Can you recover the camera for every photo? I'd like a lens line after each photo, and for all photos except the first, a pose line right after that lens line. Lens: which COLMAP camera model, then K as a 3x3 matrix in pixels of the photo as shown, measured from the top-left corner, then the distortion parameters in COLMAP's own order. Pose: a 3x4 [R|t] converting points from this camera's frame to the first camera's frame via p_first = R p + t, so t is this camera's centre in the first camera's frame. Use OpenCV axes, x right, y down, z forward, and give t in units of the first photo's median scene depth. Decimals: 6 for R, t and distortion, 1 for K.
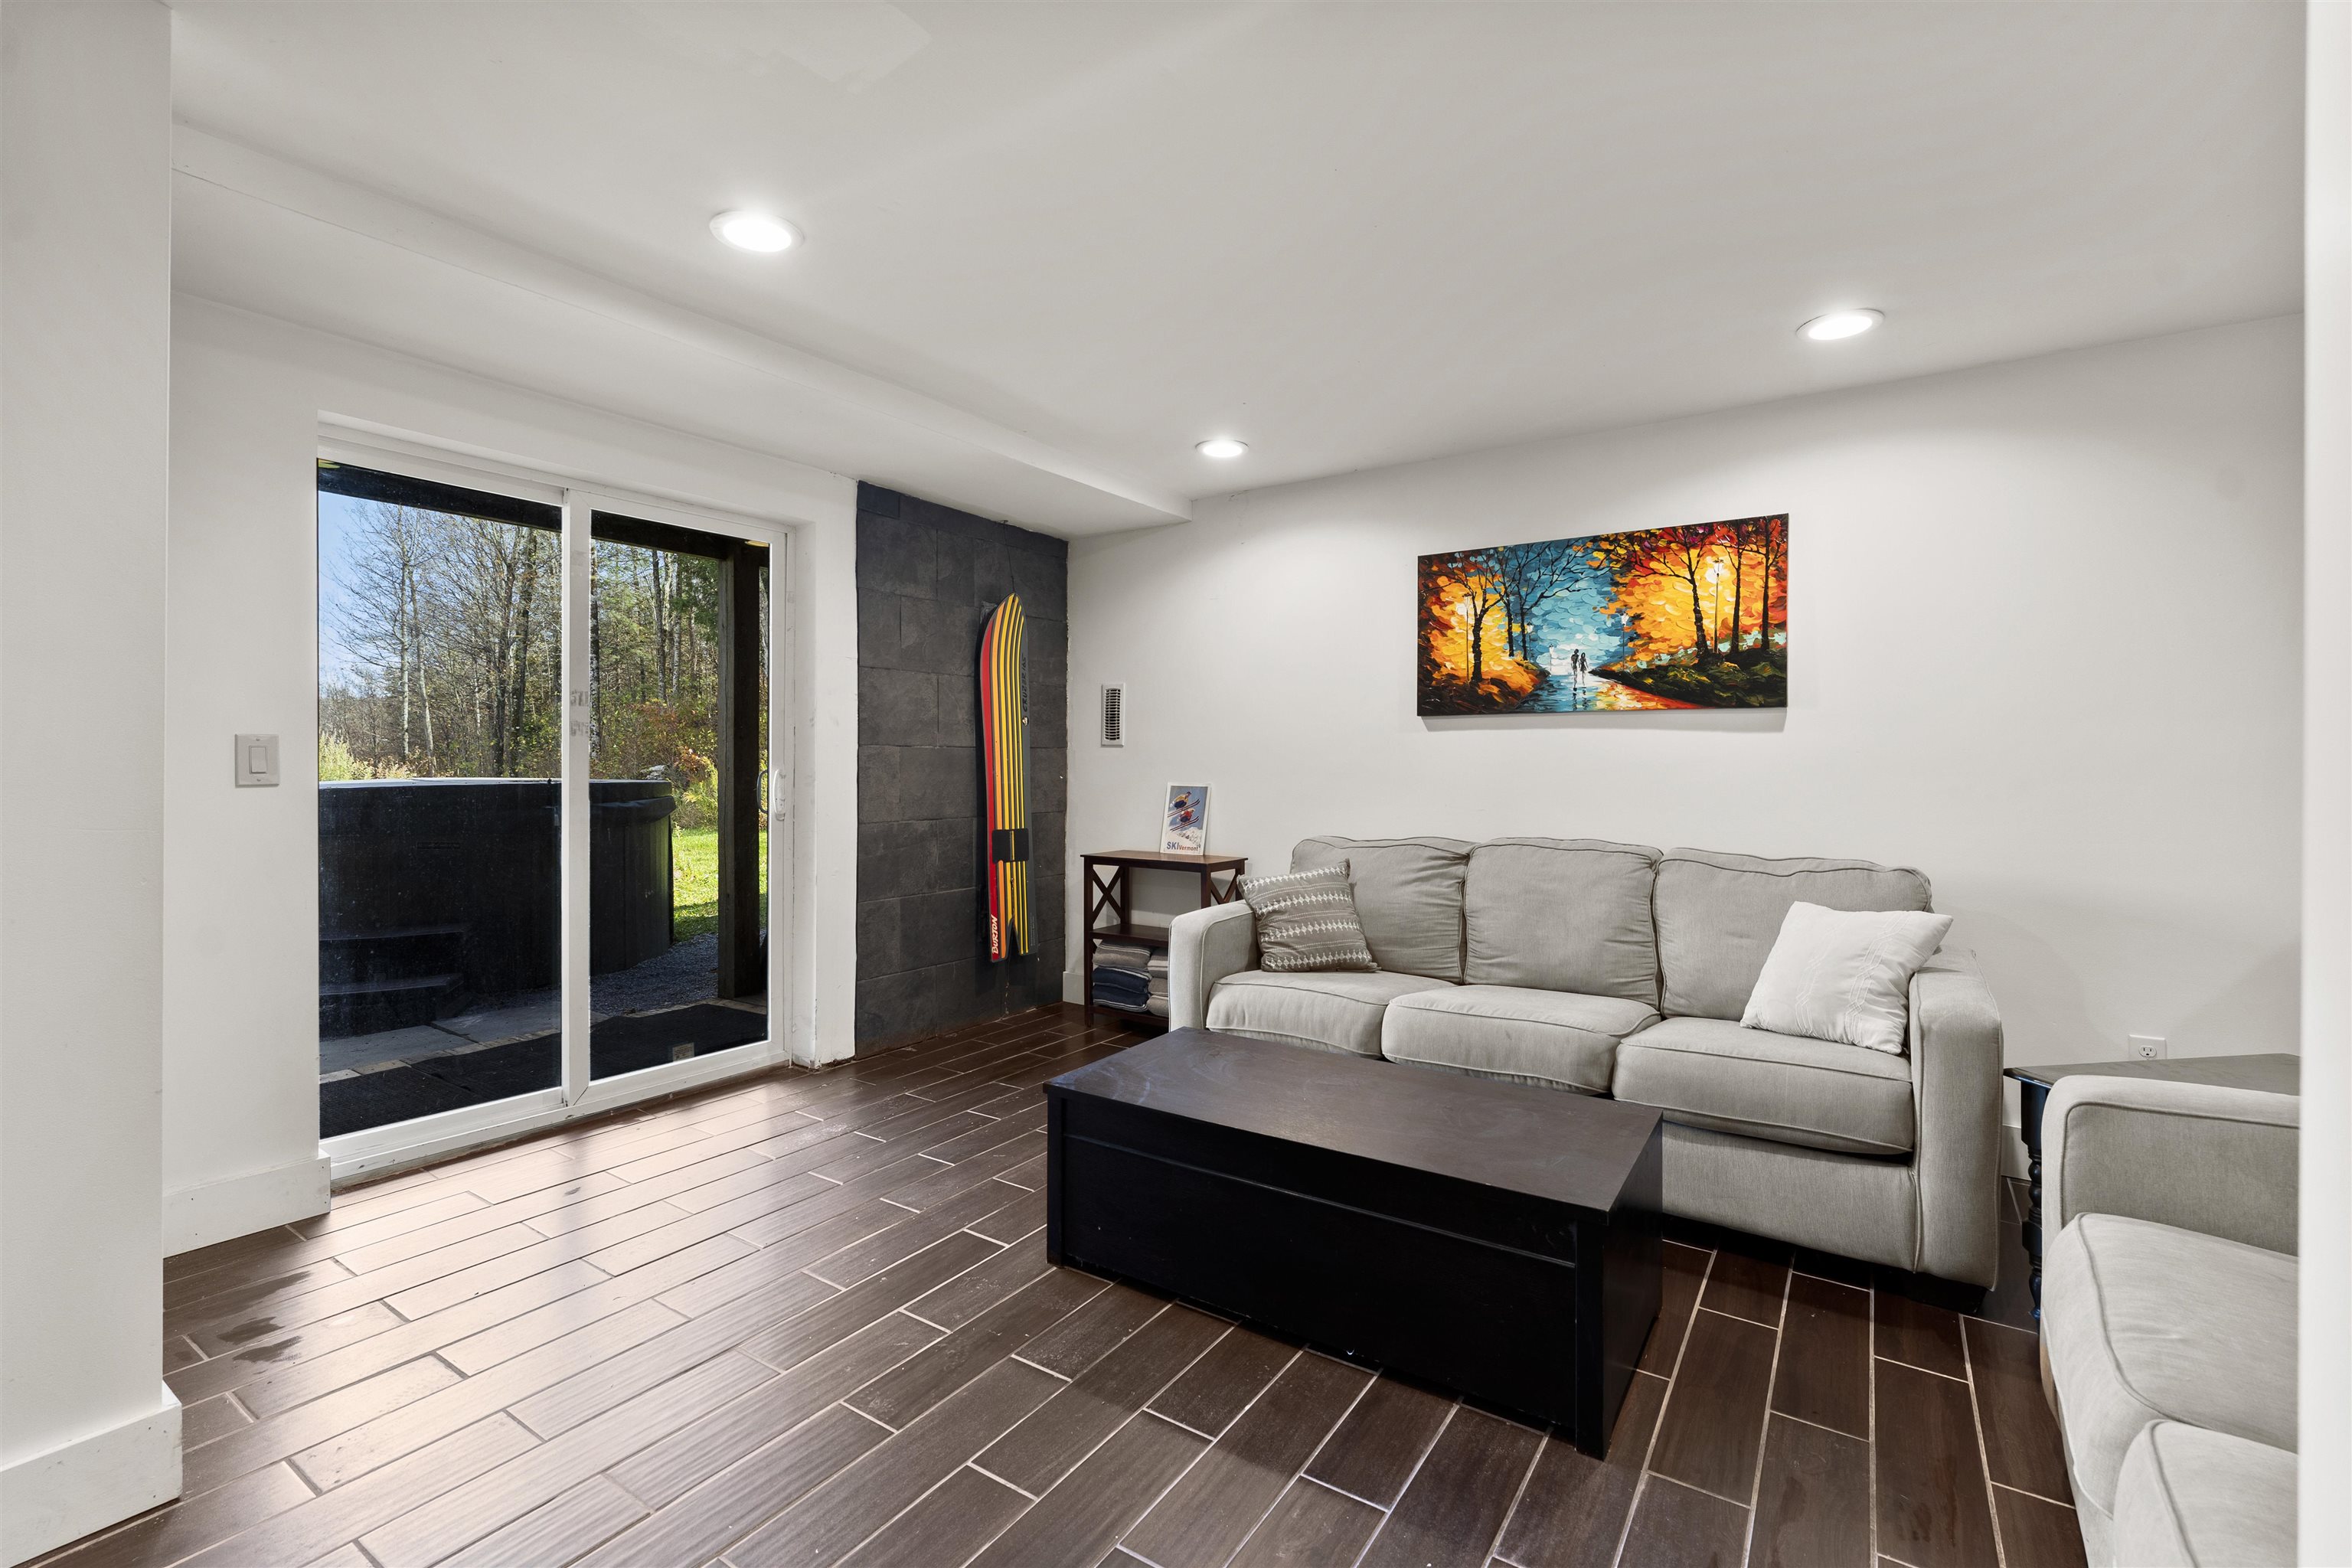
lens RADIAL K [[1010.7, 0, 1184.3], [0, 1010.7, 778.1], [0, 0, 1]] dist [-0.002901, -0.000296]
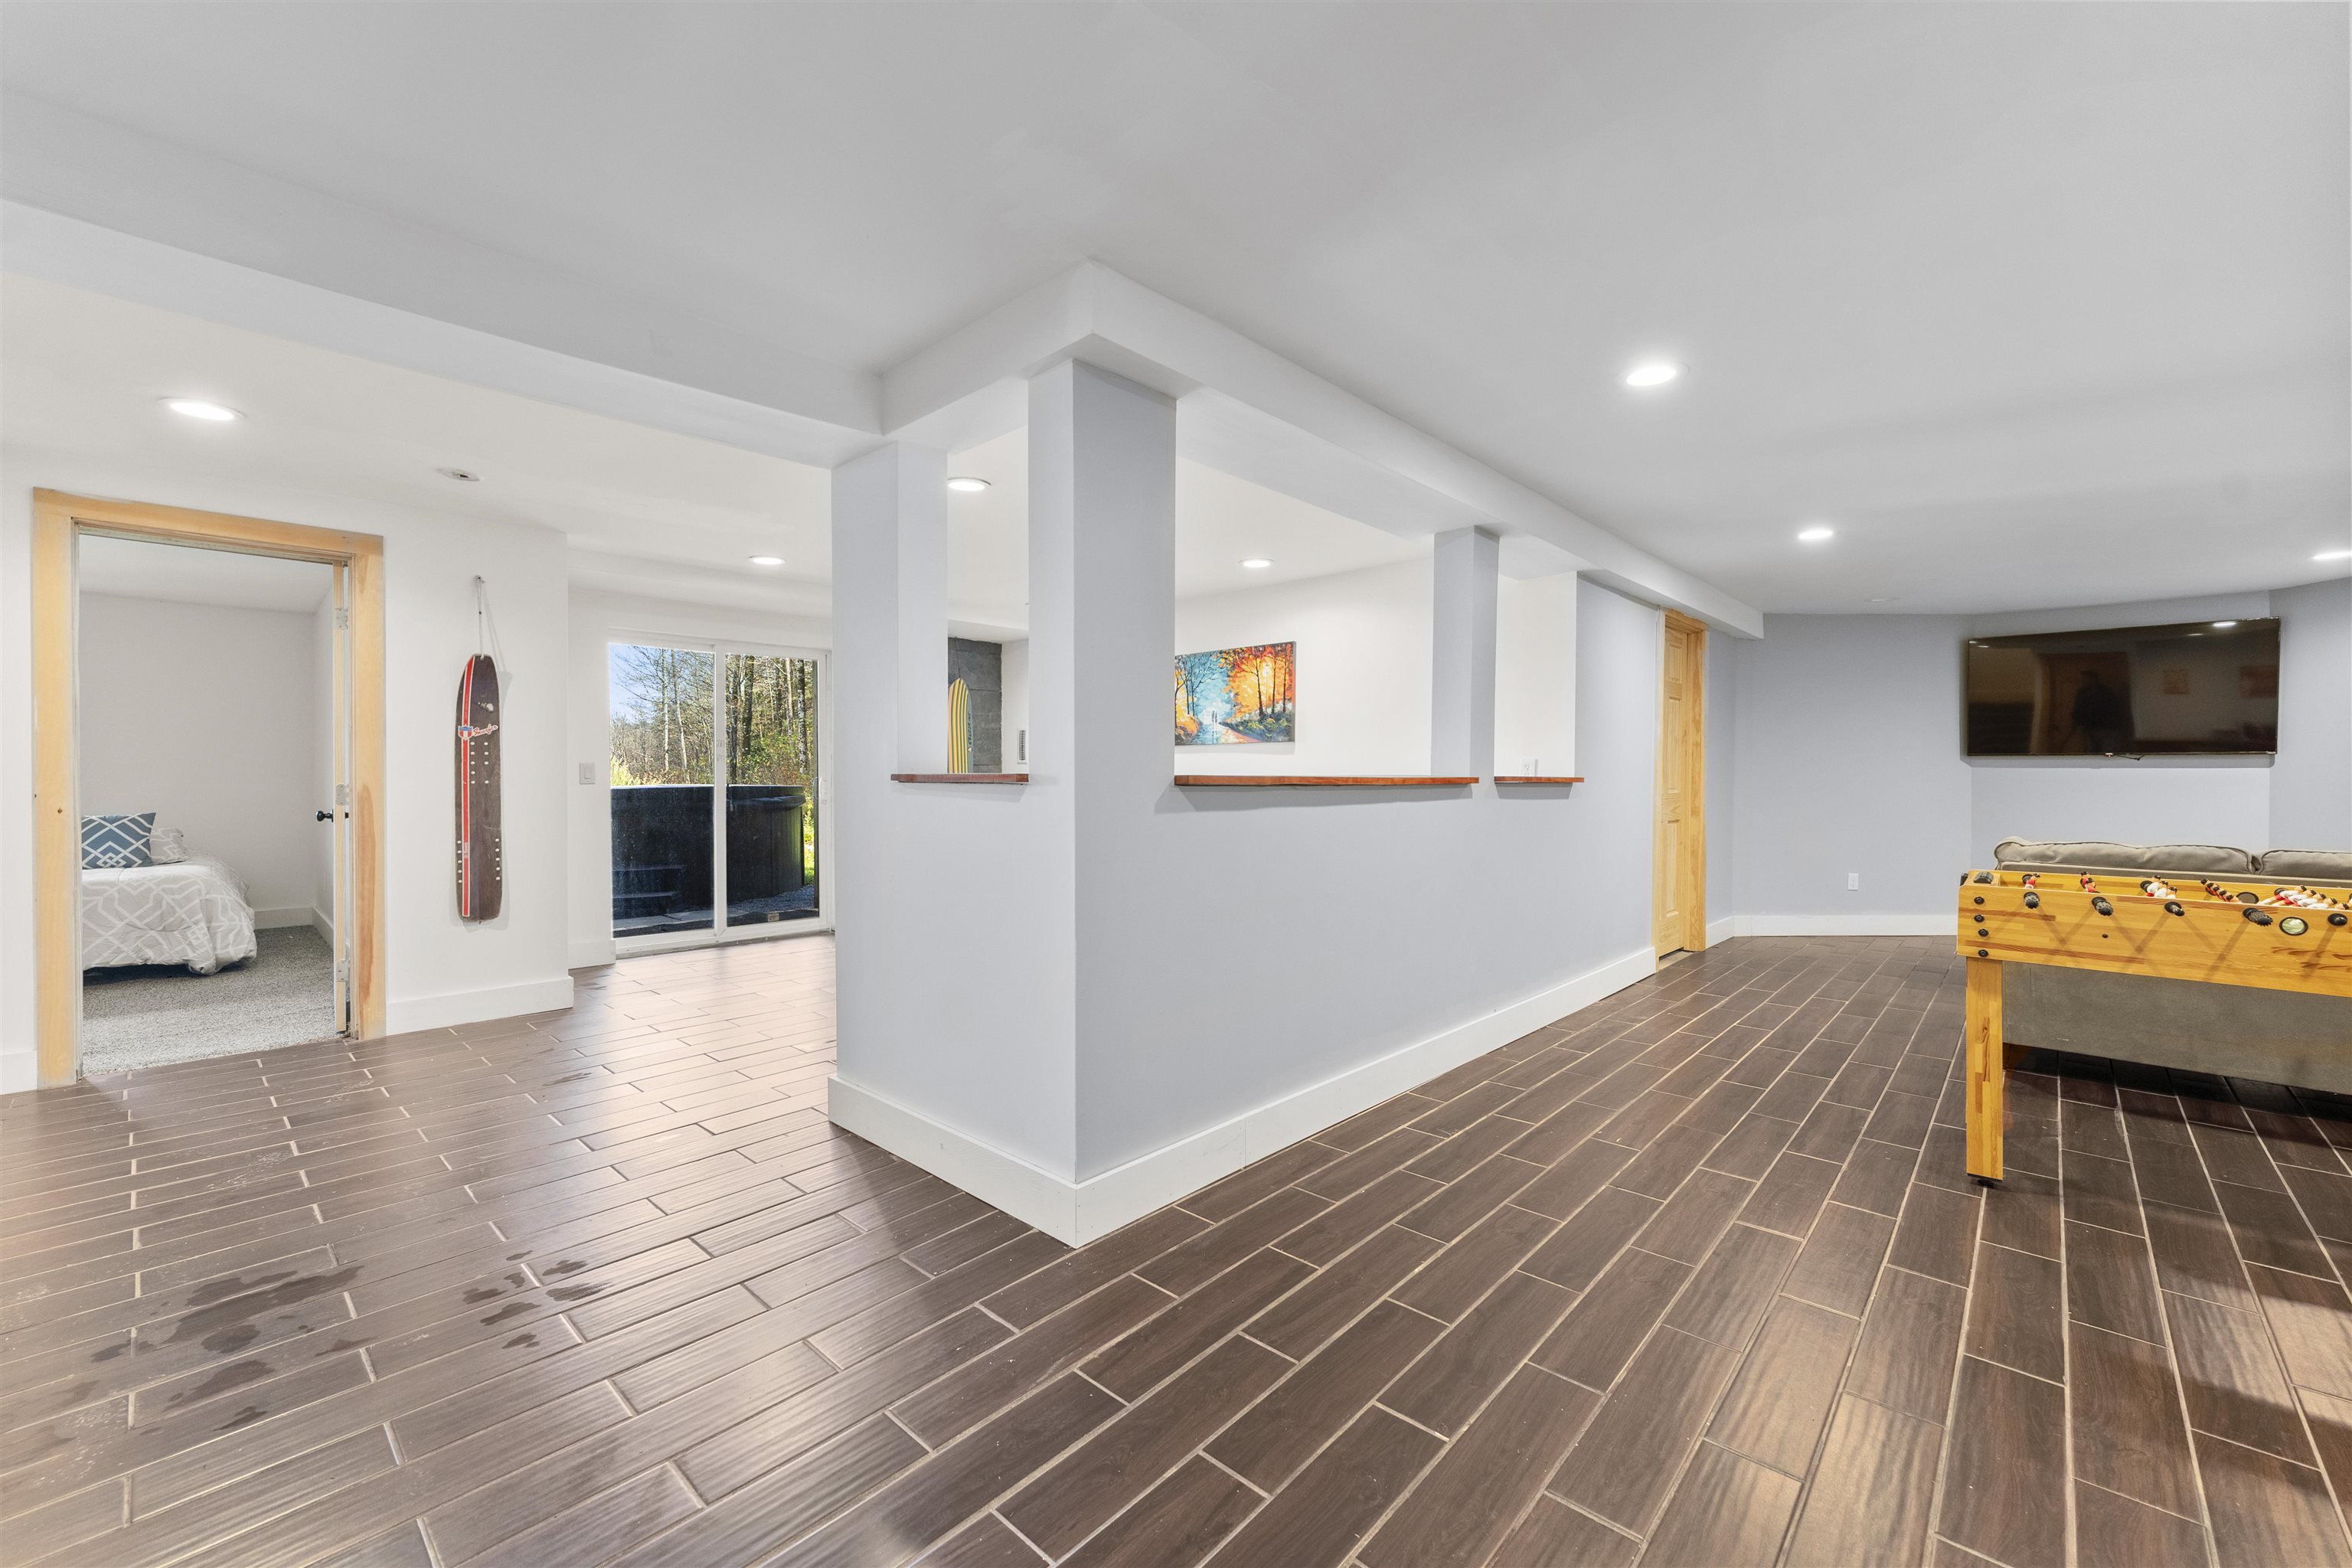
lens RADIAL K [[950.9, 0, 1178.2], [0, 950.9, 774.2], [0, 0, 1]] dist [-0.000216, 0.000380]
pose [[0.986391, -0.007346, -0.164253, 0.624014], [0.004994, 0.999879, -0.014725, 0.014946], [0.164341, 0.013704, 0.986308, -0.751773]]
